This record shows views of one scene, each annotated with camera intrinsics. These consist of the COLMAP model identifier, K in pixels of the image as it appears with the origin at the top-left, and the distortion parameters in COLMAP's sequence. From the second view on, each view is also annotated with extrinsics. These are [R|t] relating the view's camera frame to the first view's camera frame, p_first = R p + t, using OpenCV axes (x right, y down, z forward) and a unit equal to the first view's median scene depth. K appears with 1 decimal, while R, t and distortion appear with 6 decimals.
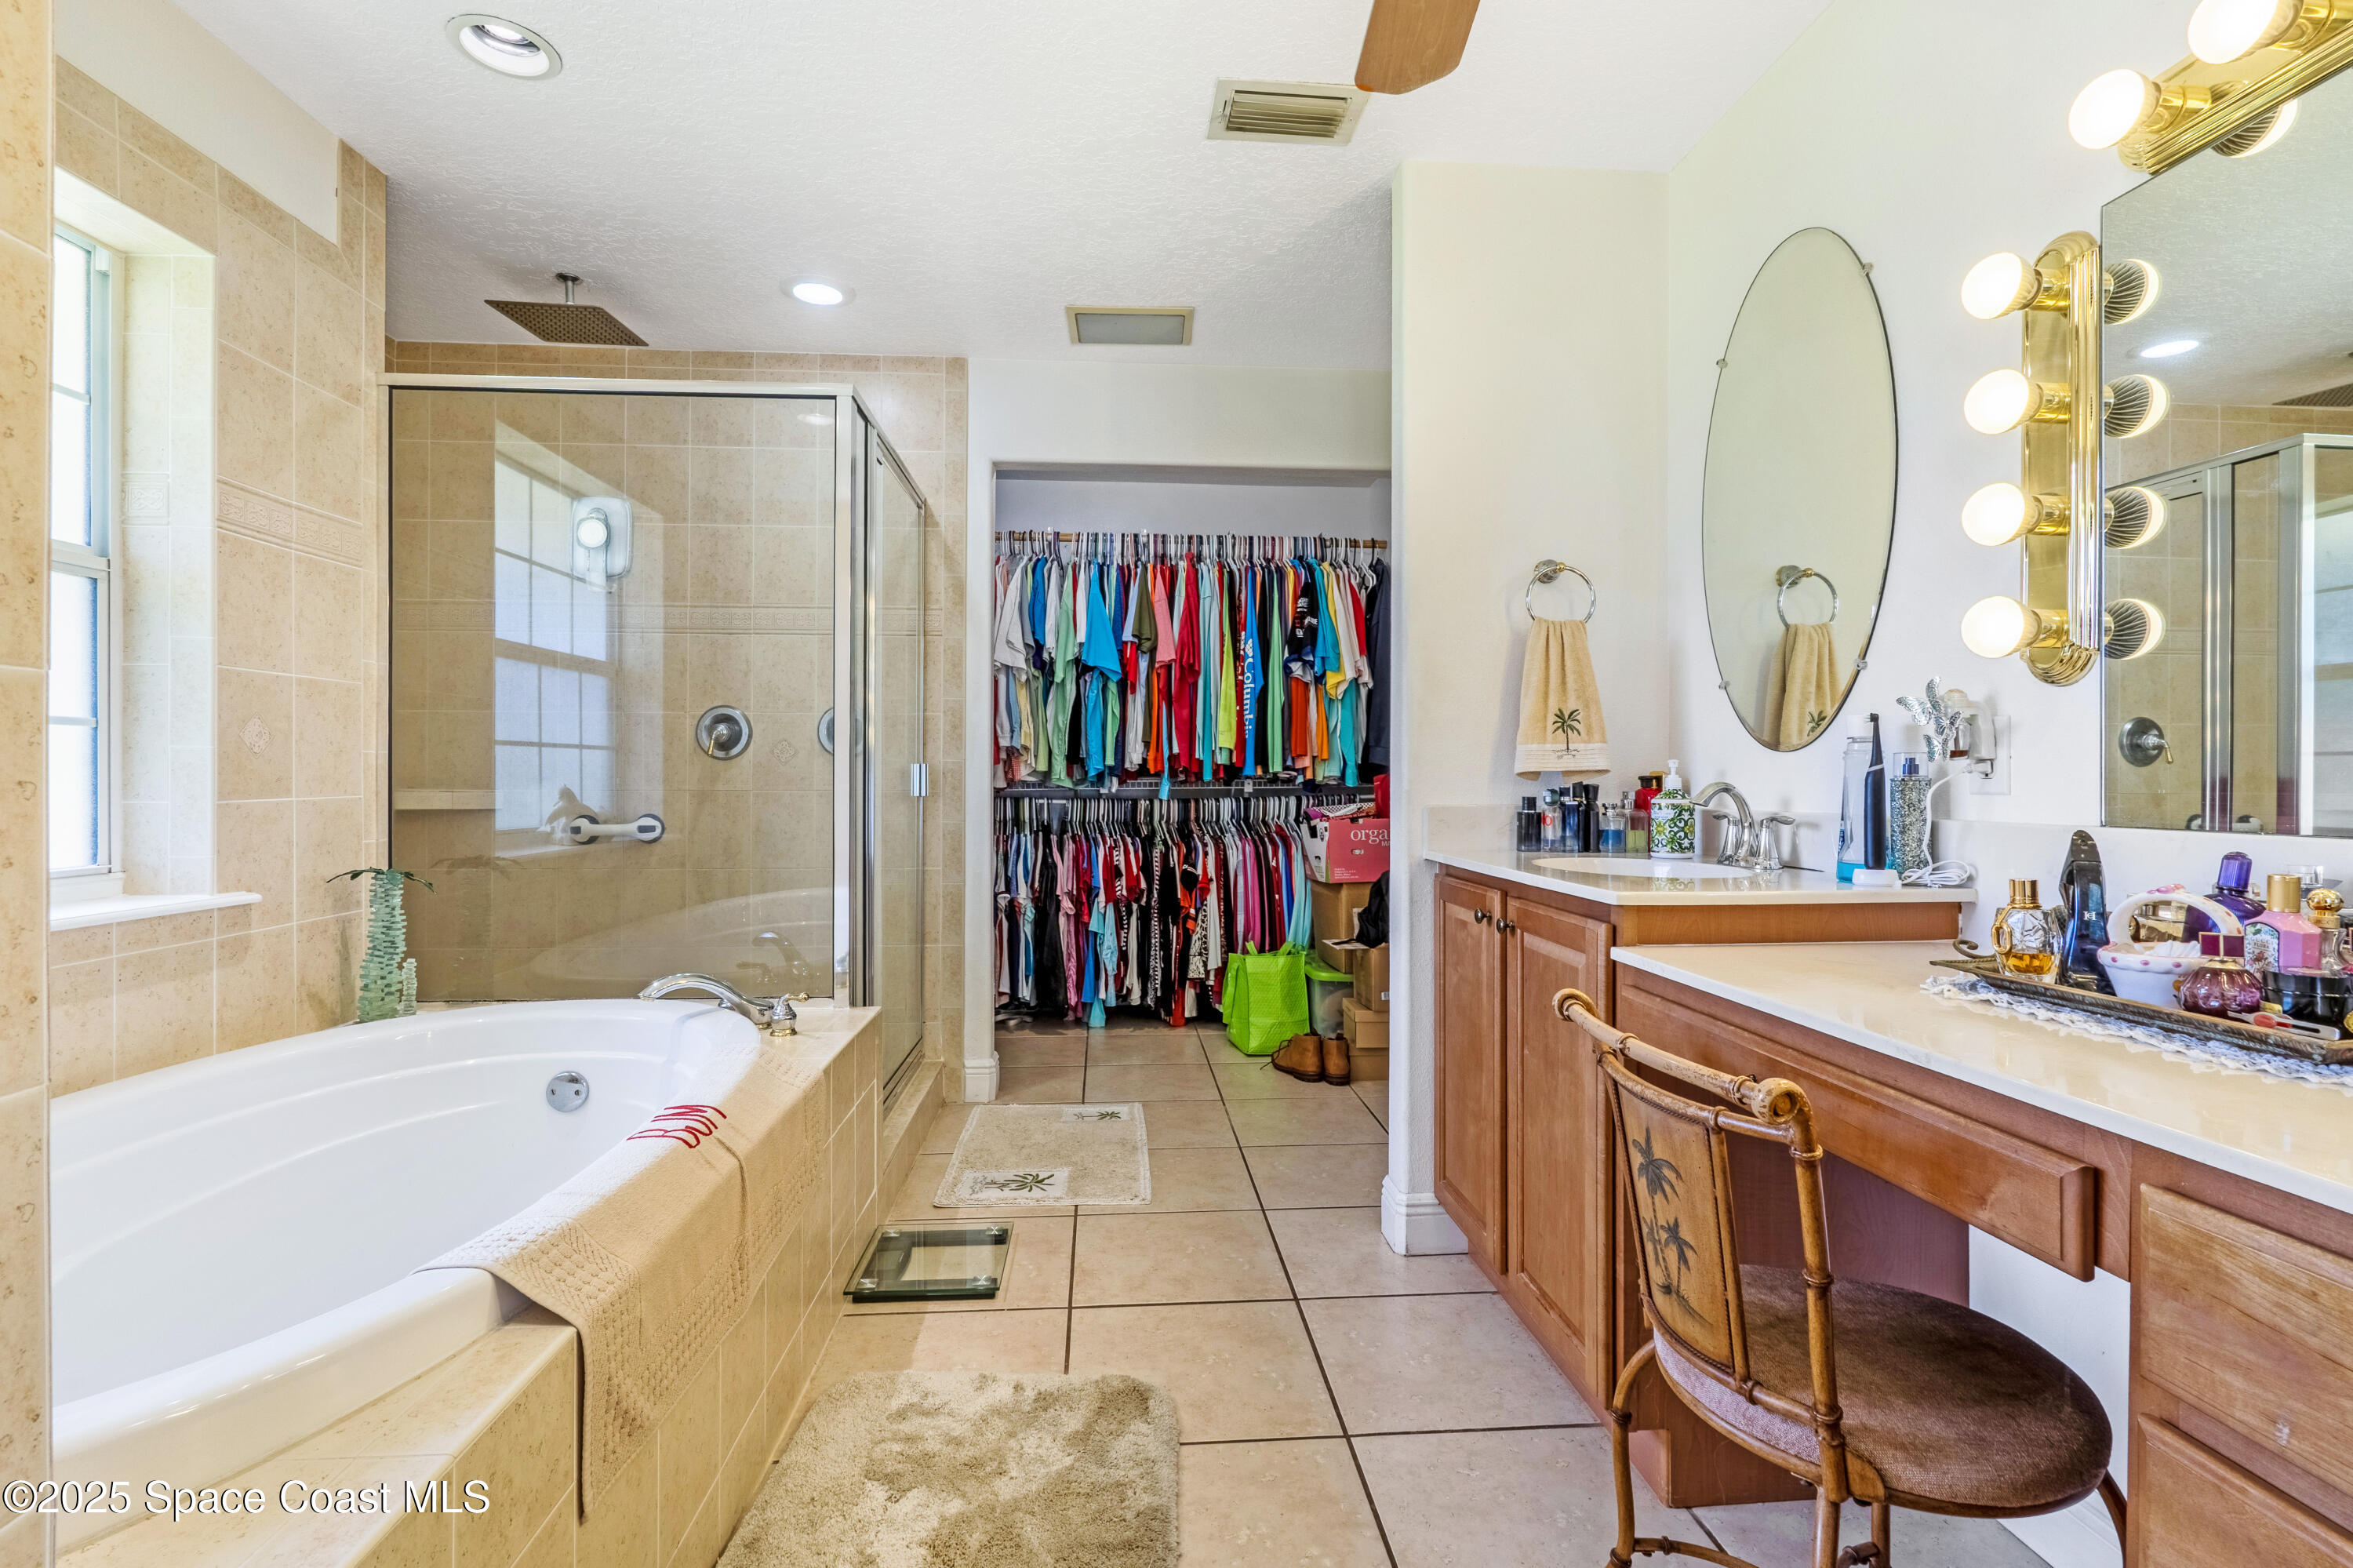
lens RADIAL K [[1092.6, 0, 1185.2], [0, 1092.6, 778.8], [0, 0, 1]] dist [-0.002326, -0.000529]
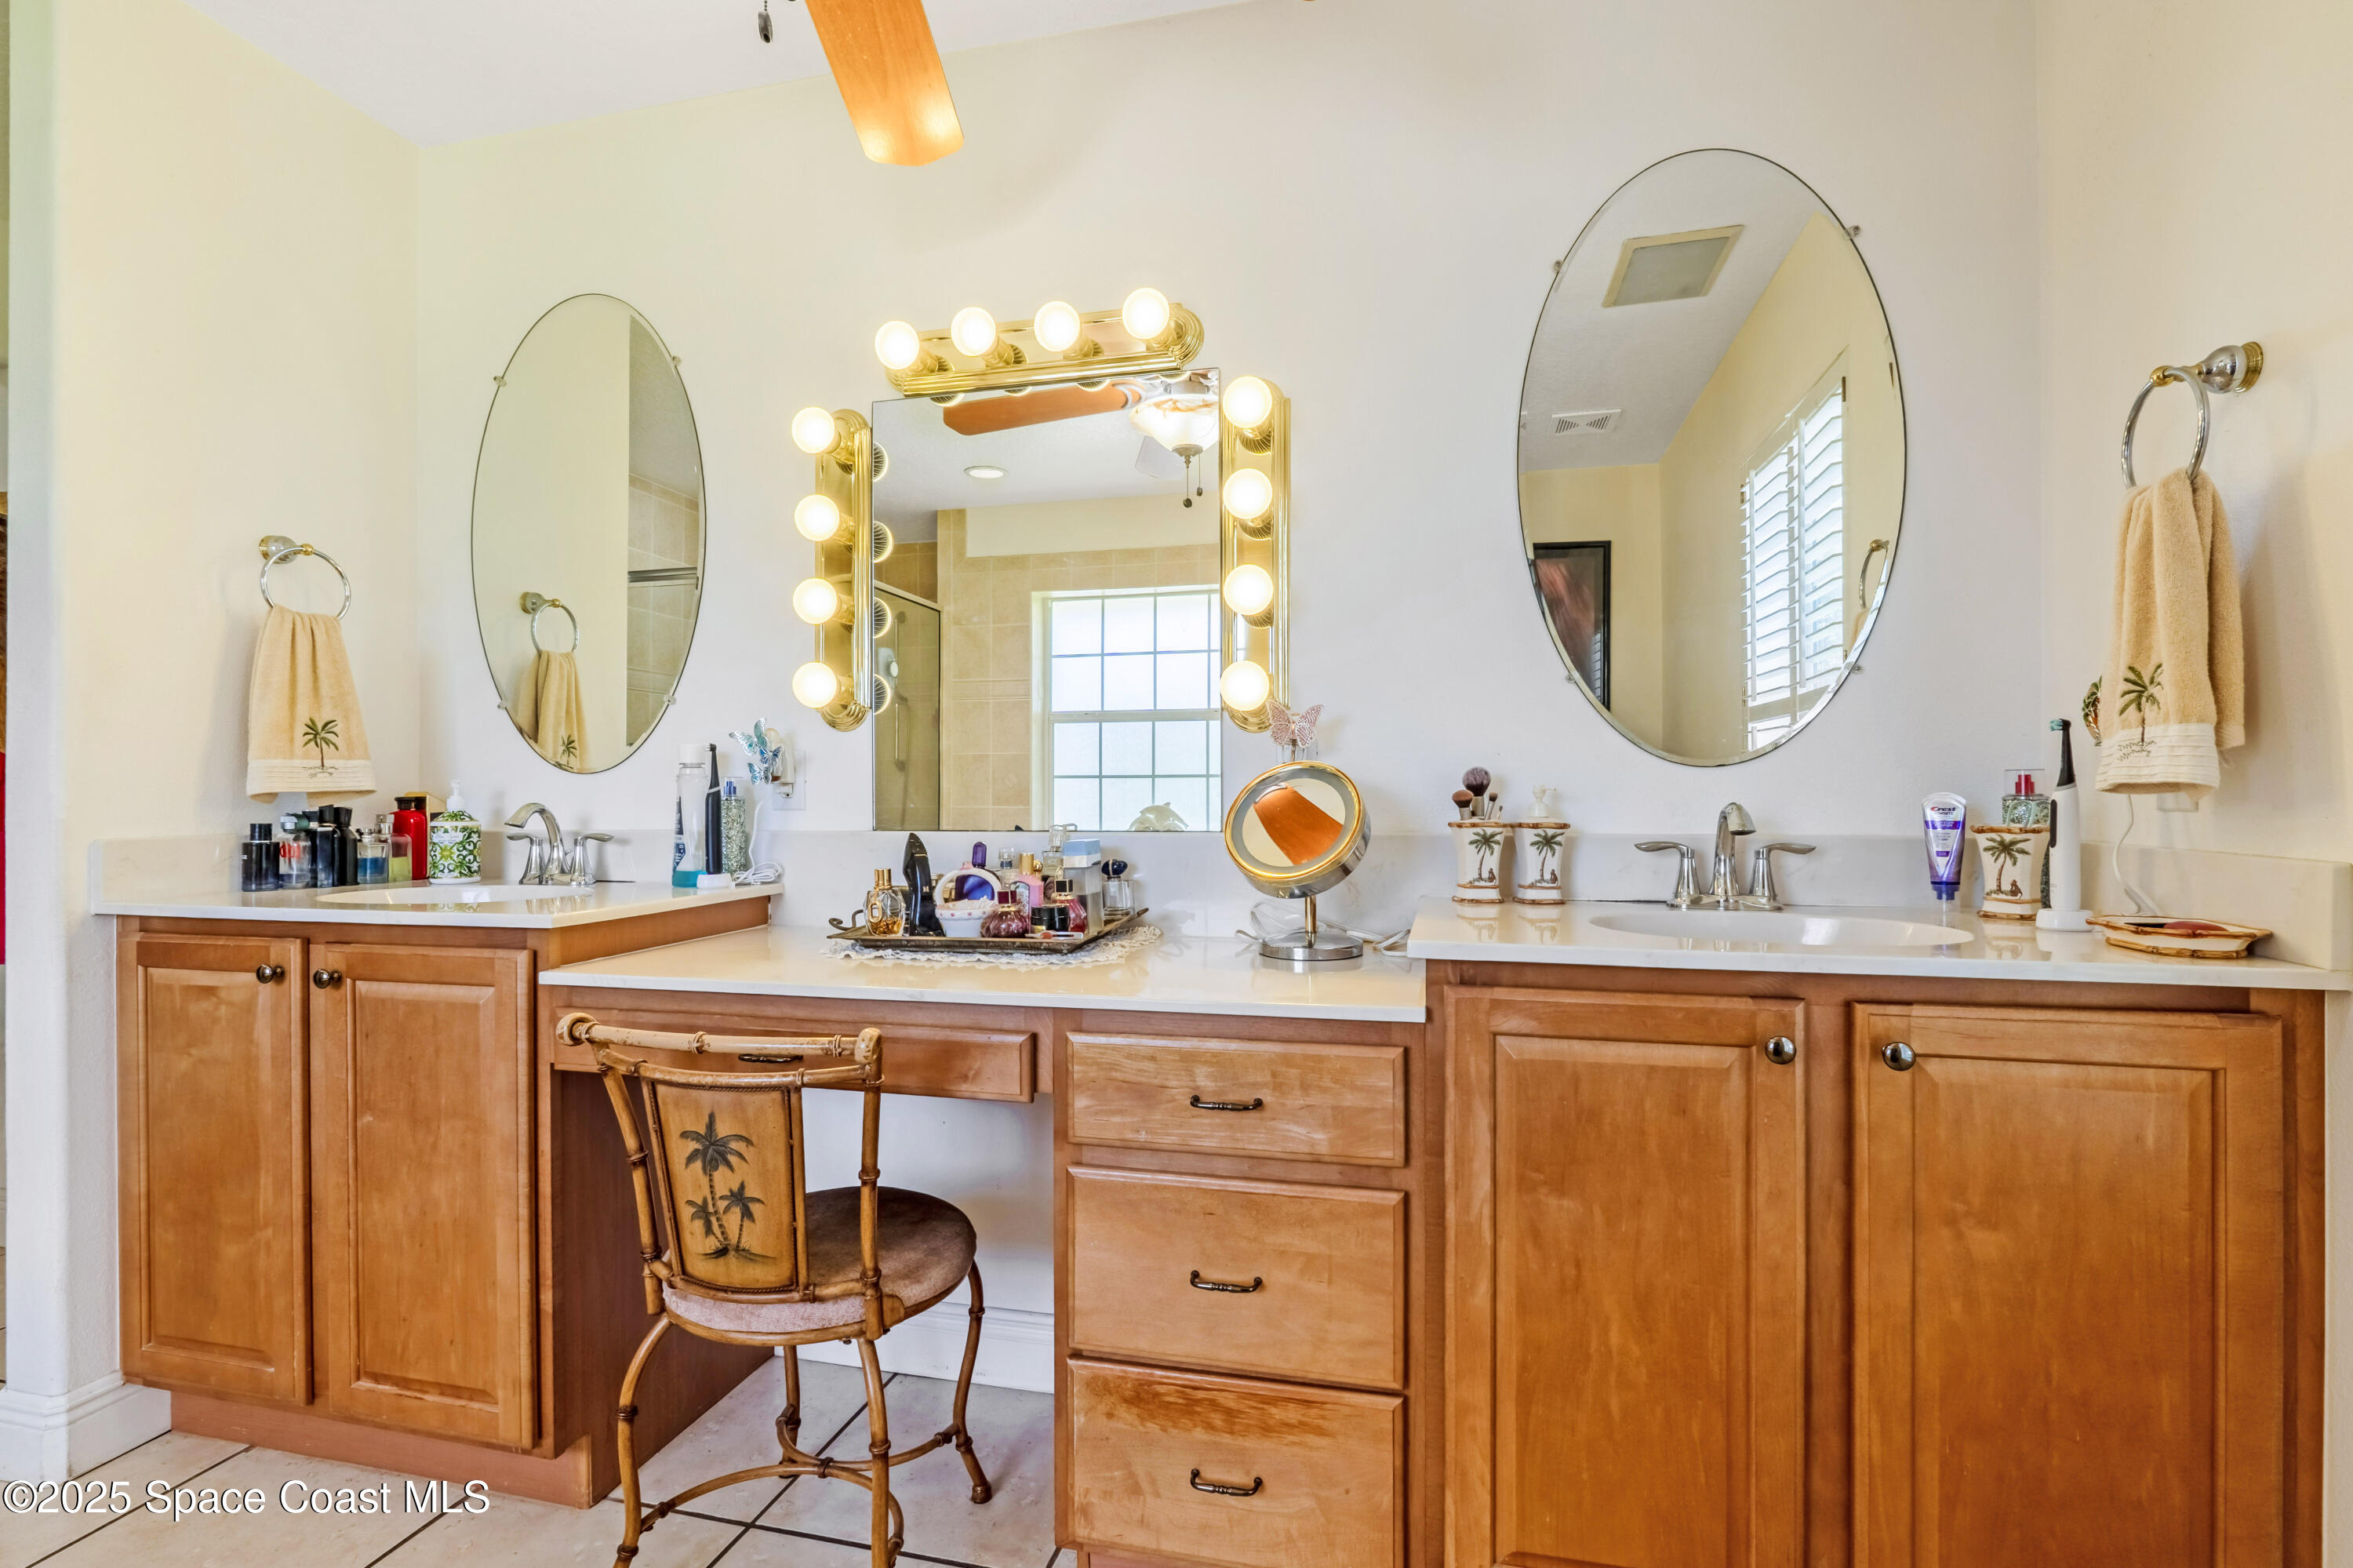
lens RADIAL K [[1092.6, 0, 1186.7], [0, 1092.6, 790.4], [0, 0, 1]] dist [-0.002326, -0.000529]
pose [[0.298640, 0.000295, 0.954366, -0.350935], [0.006213, 0.999978, -0.002253, -0.003062], [-0.954346, 0.006602, 0.298632, 0.143210]]
